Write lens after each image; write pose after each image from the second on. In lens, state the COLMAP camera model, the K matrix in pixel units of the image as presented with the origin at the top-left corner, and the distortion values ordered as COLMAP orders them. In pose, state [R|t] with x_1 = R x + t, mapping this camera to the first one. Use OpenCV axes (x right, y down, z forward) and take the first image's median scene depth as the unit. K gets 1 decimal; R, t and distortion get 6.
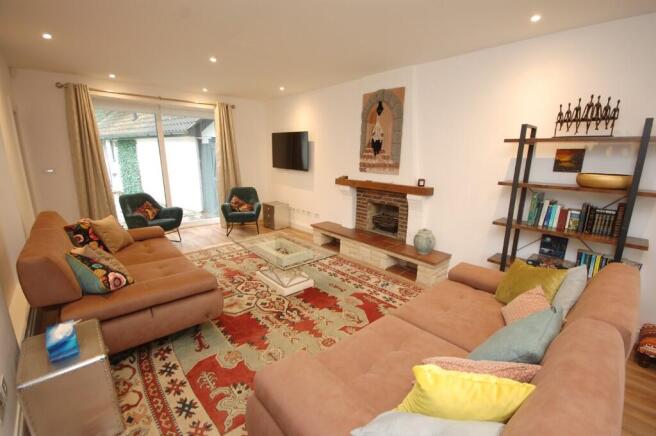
lens RADIAL K [[289.5, 0, 330.0], [0, 289.5, 218.0], [0, 0, 1]] dist [-0.005028, 0.000148]
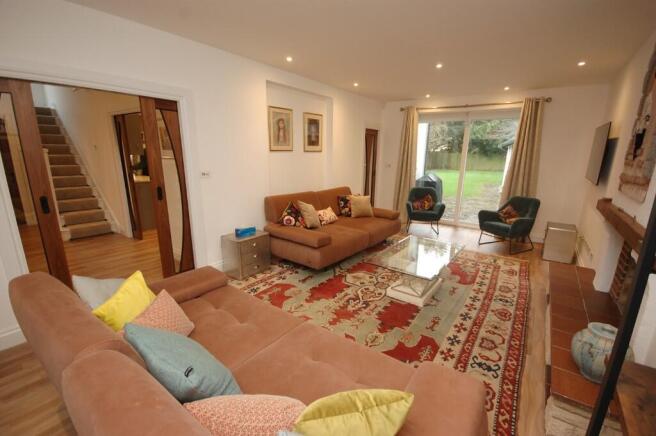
lens RADIAL K [[289.5, 0, 343.6], [0, 289.5, 220.9], [0, 0, 1]] dist [-0.005028, 0.000148]
pose [[0.218568, 0.218430, -0.951061, 0.765498], [-0.226281, 0.959405, 0.168344, -0.123143], [0.949223, 0.178413, 0.259122, 0.591901]]
